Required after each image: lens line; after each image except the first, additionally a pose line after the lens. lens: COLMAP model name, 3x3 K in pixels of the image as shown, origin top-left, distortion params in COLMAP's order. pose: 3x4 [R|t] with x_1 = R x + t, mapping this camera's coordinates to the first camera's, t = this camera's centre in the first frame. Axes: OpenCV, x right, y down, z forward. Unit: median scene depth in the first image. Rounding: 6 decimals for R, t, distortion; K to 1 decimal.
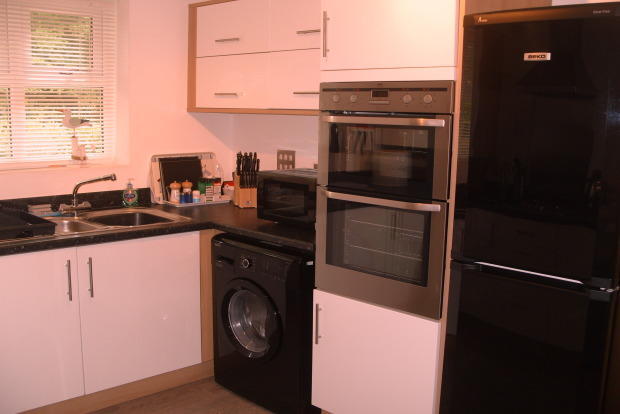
lens RADIAL K [[682.5, 0, 309.6], [0, 682.5, 240.9], [0, 0, 1]] dist [-0.176574, -0.004460]
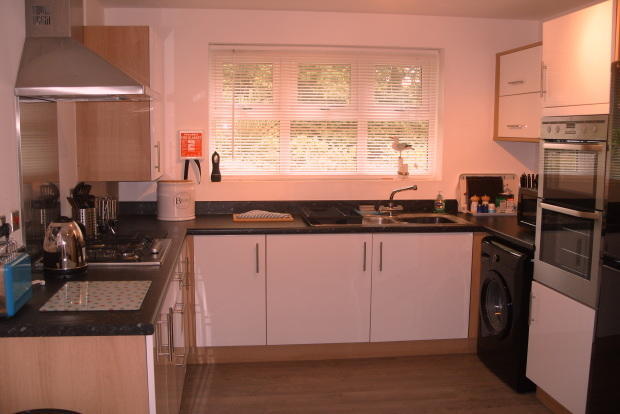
lens RADIAL K [[682.5, 0, 309.6], [0, 682.5, 240.9], [0, 0, 1]] dist [-0.176574, -0.004460]
pose [[0.792399, 0.075539, -0.605307, 0.336876], [-0.100792, 0.994877, -0.007790, 0.038720], [0.601618, 0.067182, 0.795954, -0.182989]]
